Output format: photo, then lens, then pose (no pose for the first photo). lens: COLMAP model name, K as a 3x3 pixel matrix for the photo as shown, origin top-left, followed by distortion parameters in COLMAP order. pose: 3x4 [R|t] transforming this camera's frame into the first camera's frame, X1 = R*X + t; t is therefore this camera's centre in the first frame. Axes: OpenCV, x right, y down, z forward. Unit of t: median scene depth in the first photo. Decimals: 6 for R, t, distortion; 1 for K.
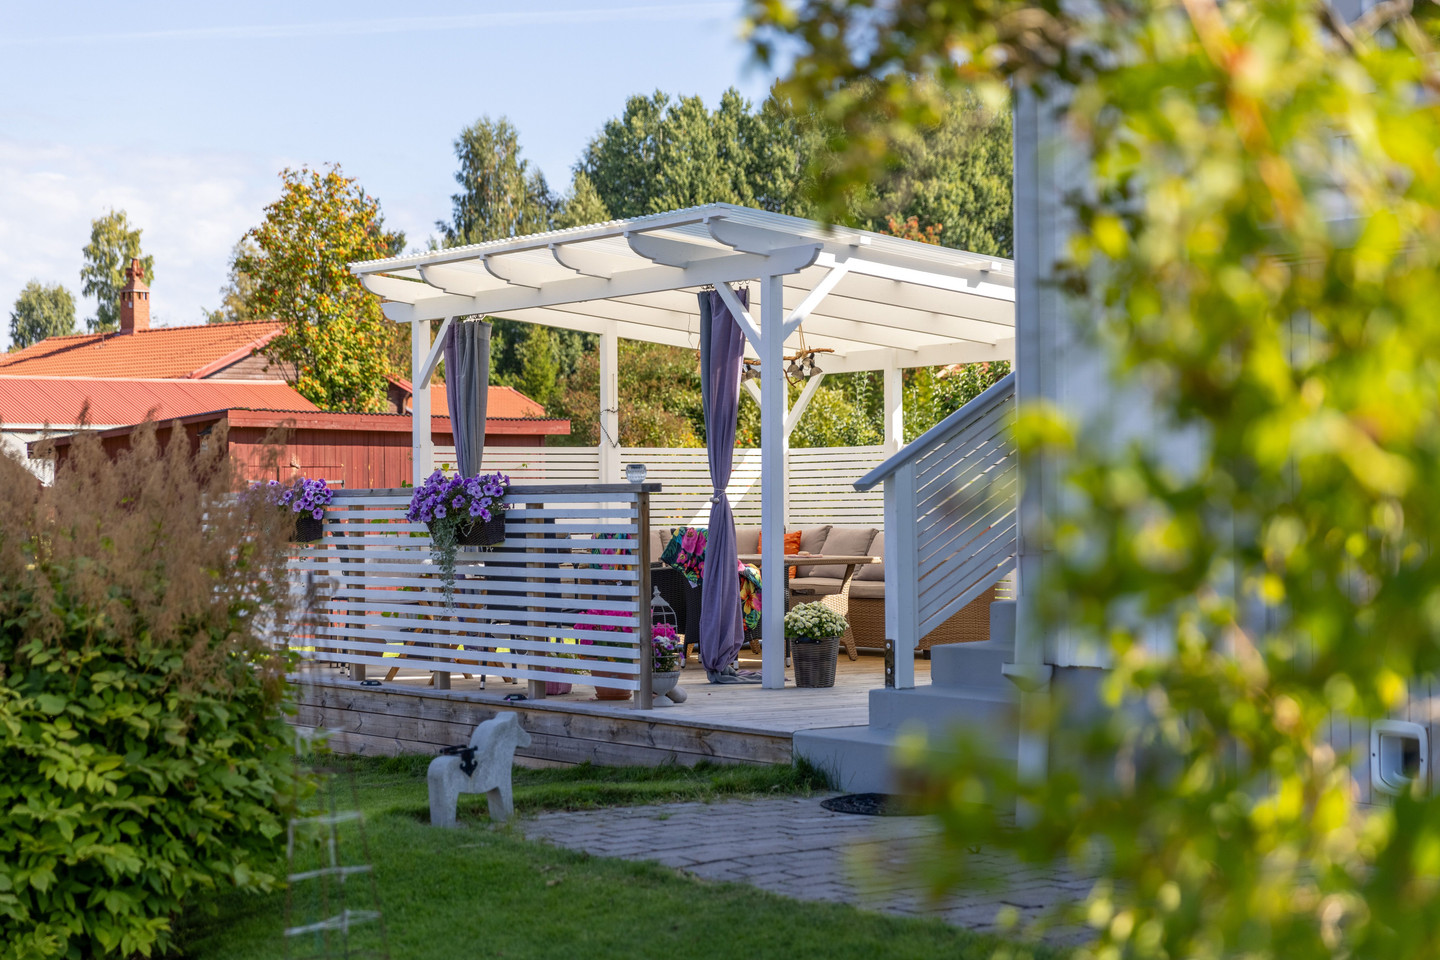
lens RADIAL K [[2656.5, 0, 720.0], [0, 2656.5, 480.0], [0, 0, 1]] dist [-0.021830, 0.296168]
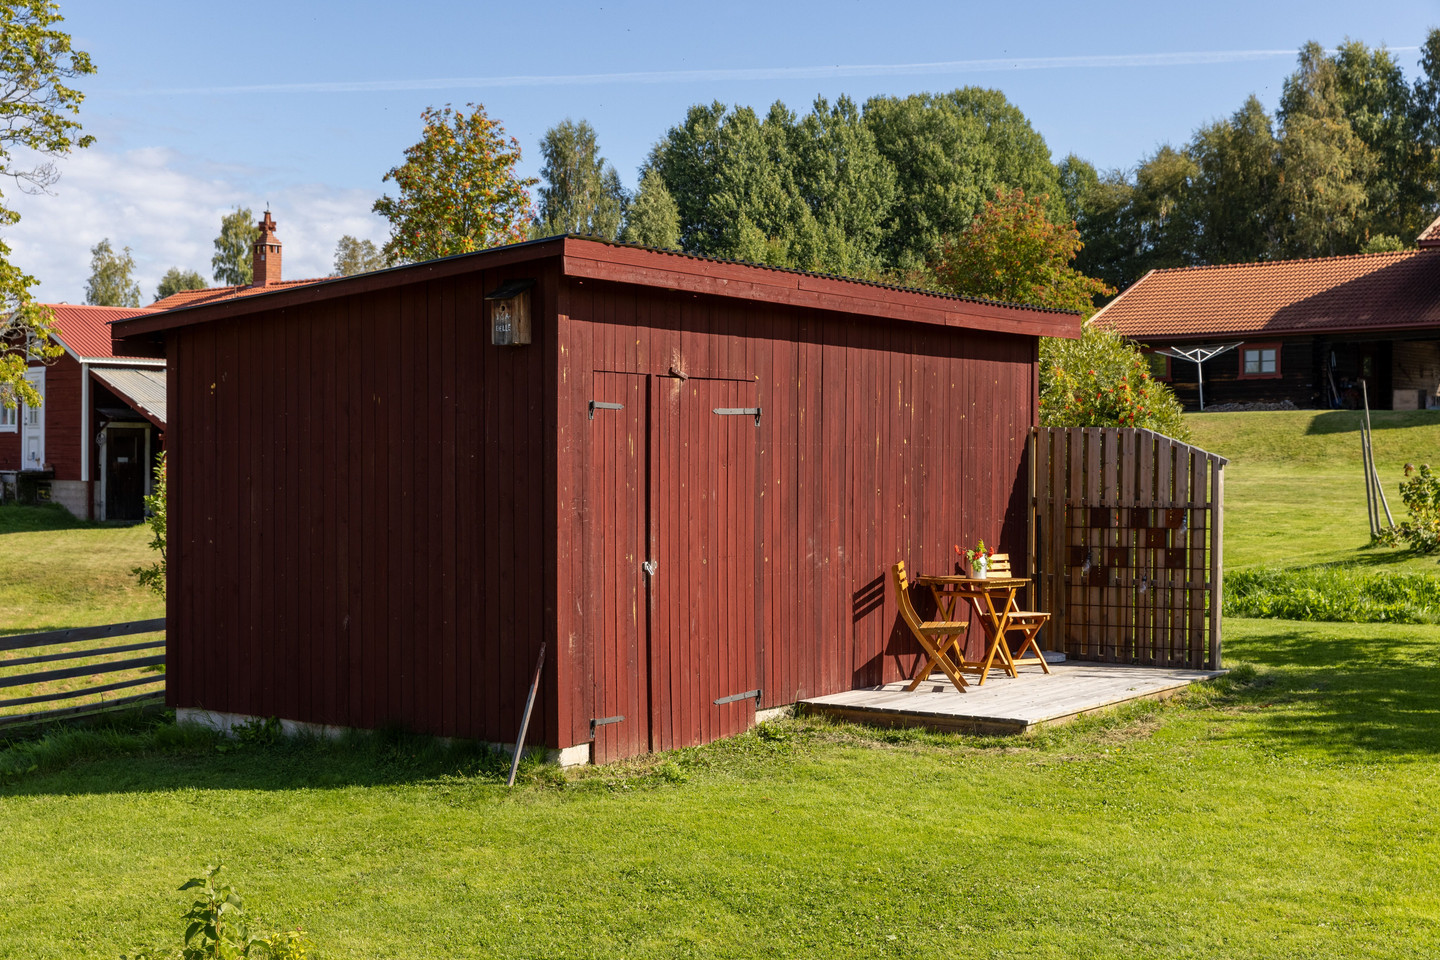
lens RADIAL K [[2046.5, 0, 720.0], [0, 2046.5, 480.0], [0, 0, 1]] dist [-0.012063, -0.042180]
pose [[0.999867, 0.014037, 0.008353, -0.027618], [-0.014188, 0.999733, 0.018256, 0.001164], [-0.008095, -0.018373, 0.999798, 0.113443]]
